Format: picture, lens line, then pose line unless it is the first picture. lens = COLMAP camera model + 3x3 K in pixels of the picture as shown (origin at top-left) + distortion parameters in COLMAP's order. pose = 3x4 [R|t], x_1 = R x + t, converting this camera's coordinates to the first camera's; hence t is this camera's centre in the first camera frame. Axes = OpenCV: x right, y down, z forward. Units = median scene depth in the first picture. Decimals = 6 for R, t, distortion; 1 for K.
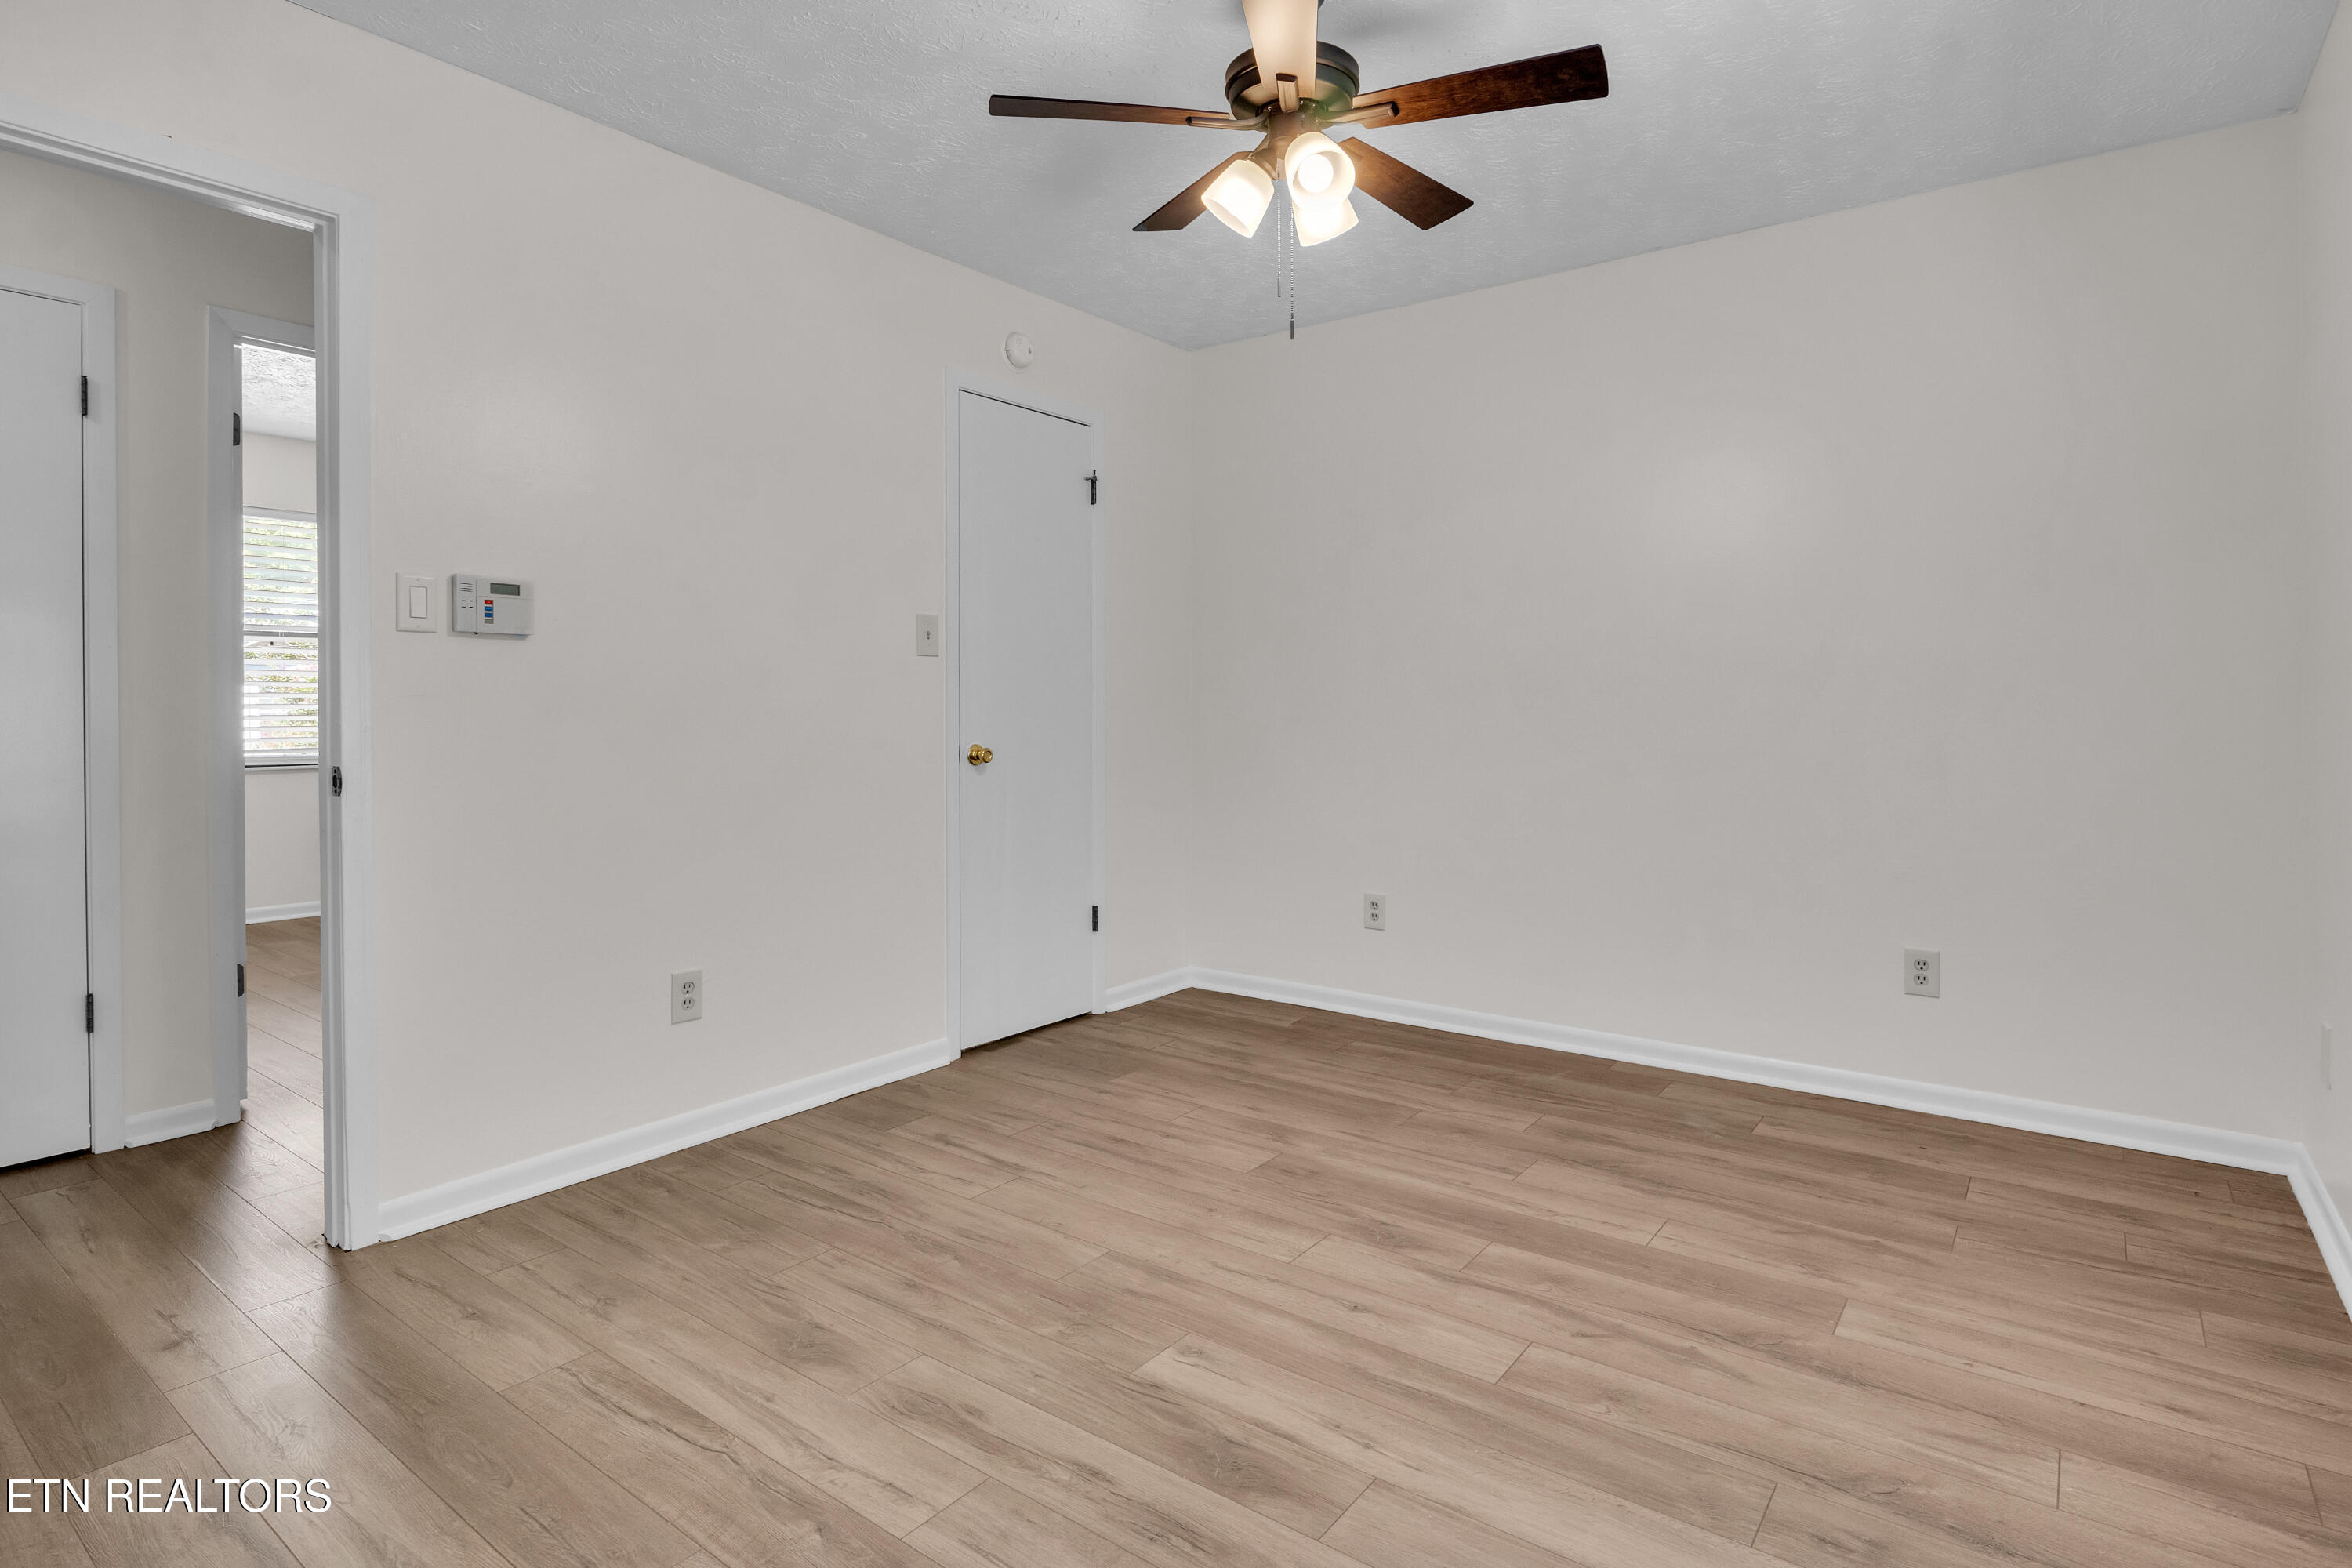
lens RADIAL K [[1241.4, 0, 1176.0], [0, 1241.4, 784.0], [0, 0, 1]] dist [-0.016297, 0.000049]
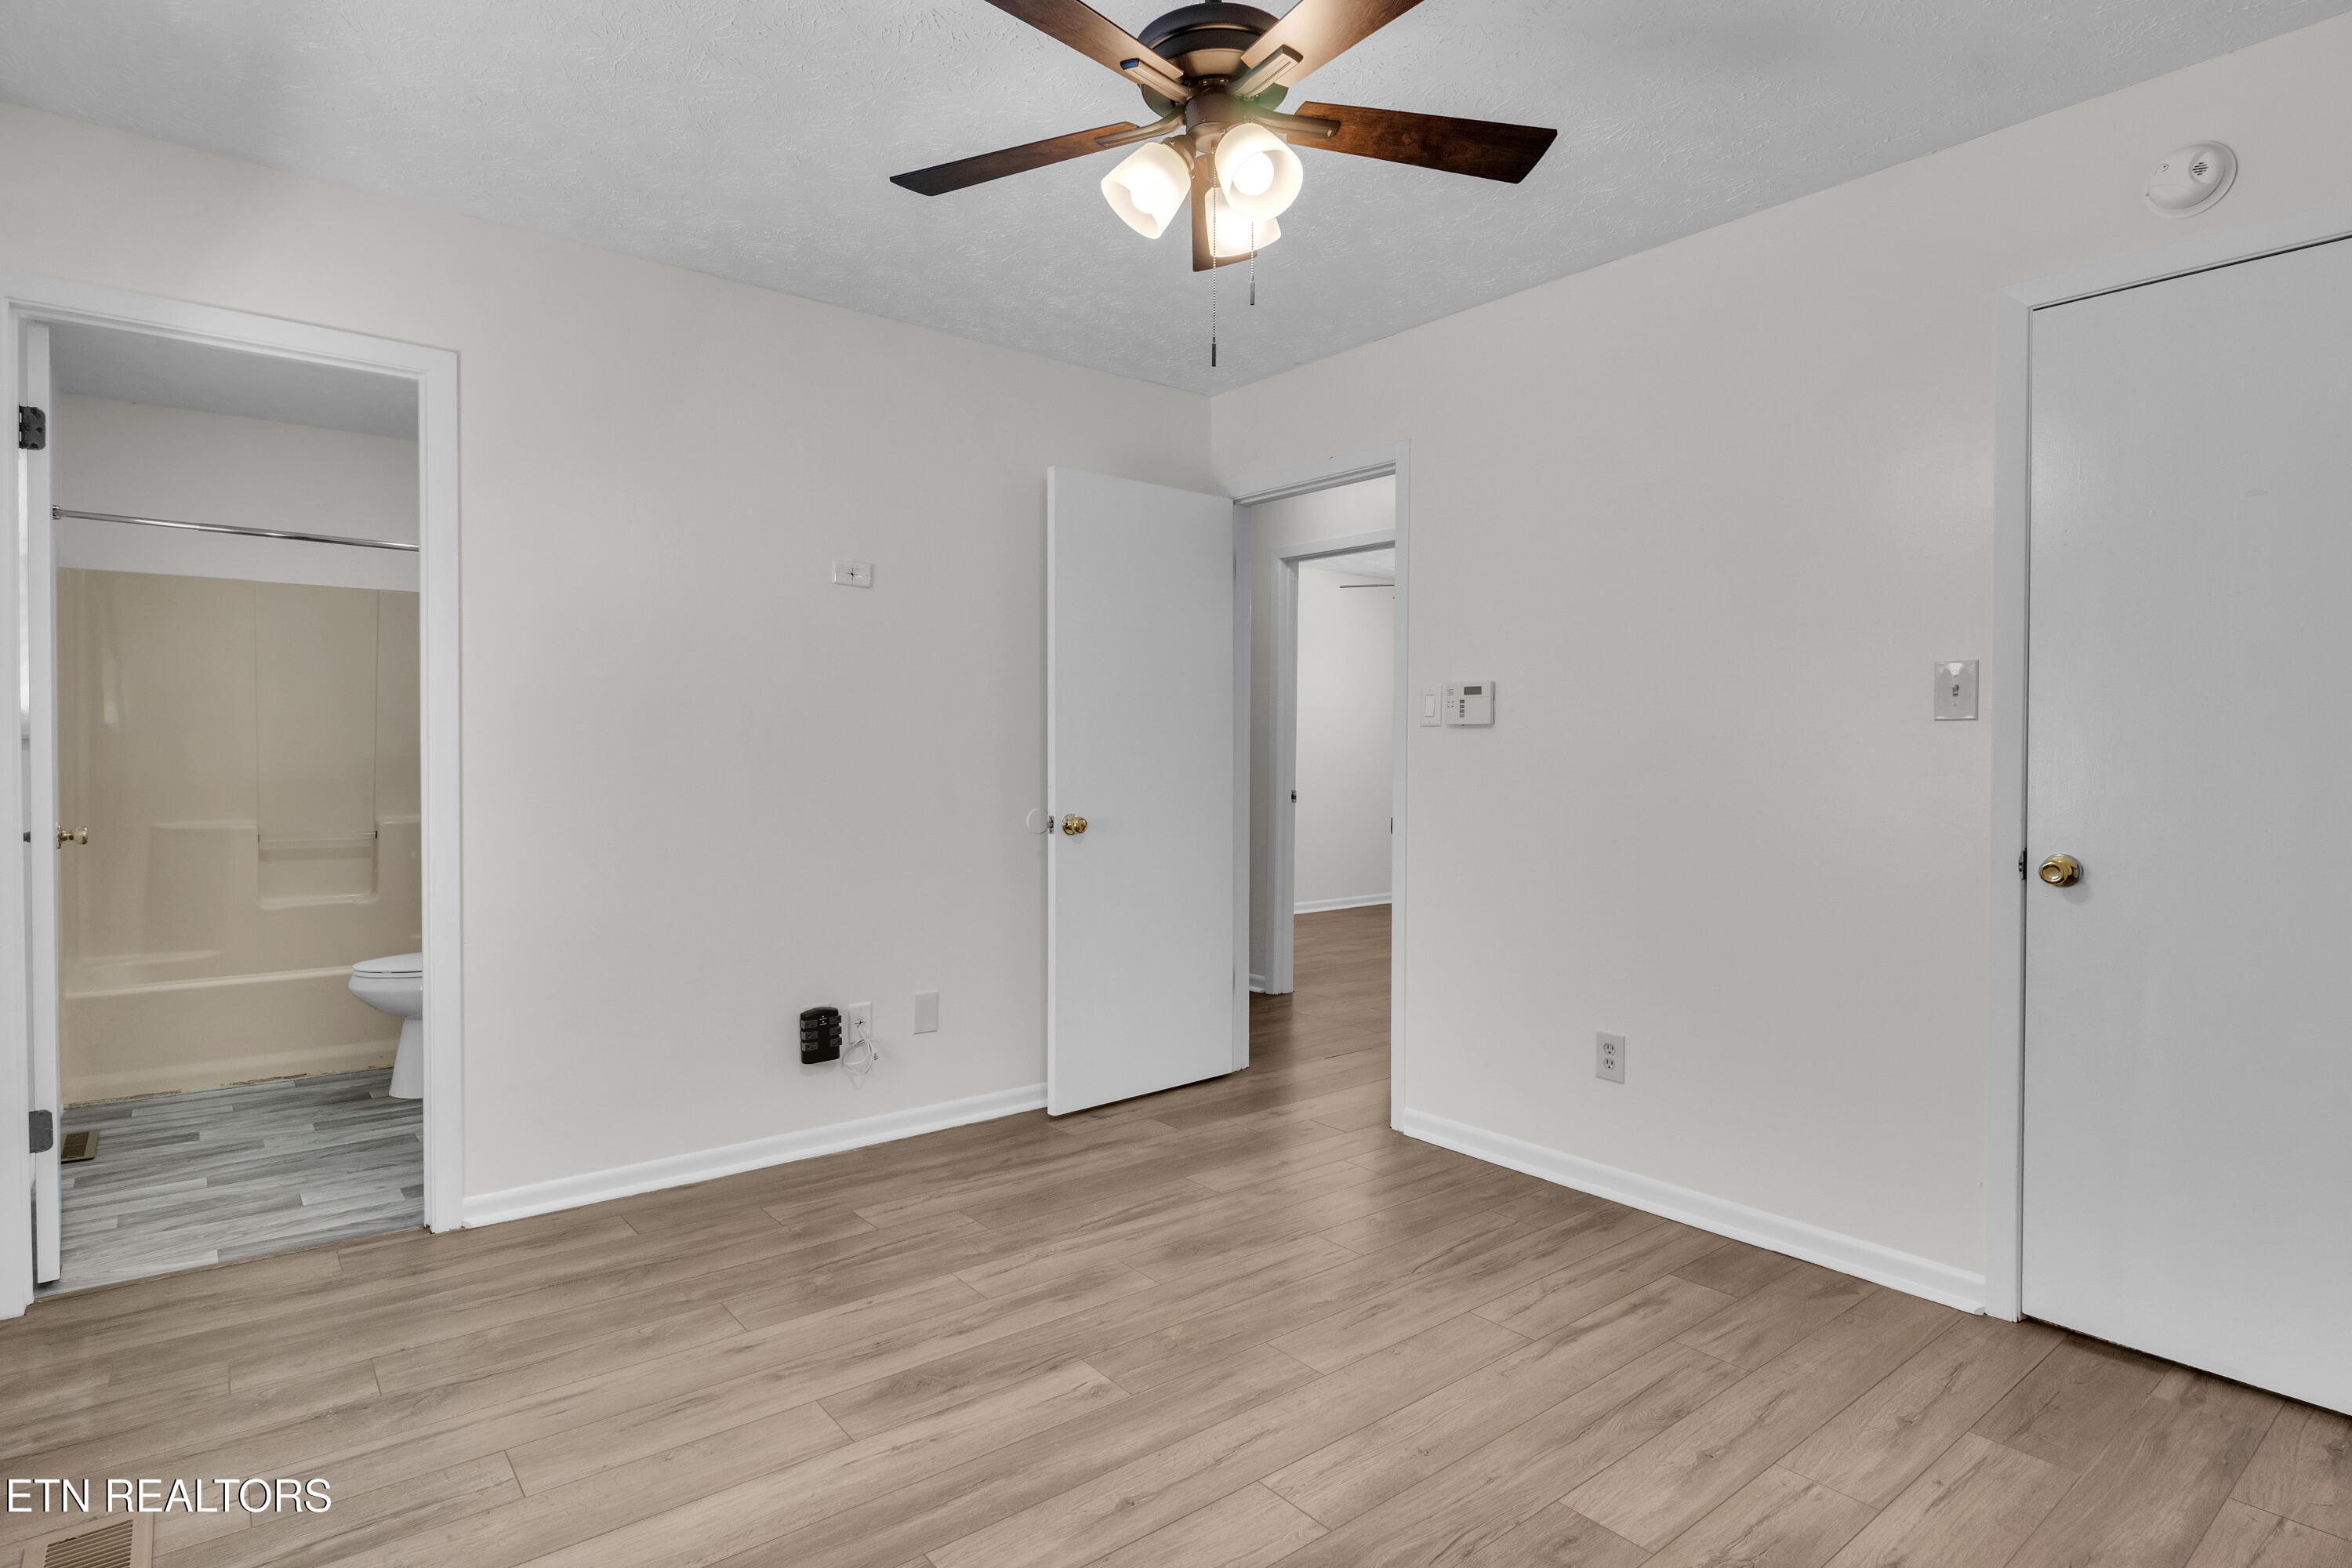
lens RADIAL K [[1184.7, 0, 1176.6], [0, 1184.7, 758.3], [0, 0, 1]] dist [-0.013085, 0.010367]
pose [[-0.240990, 0.008490, -0.970490, 0.807019], [-0.063815, 0.997659, 0.024574, -0.099094], [0.968427, 0.067853, -0.239885, 1.037853]]
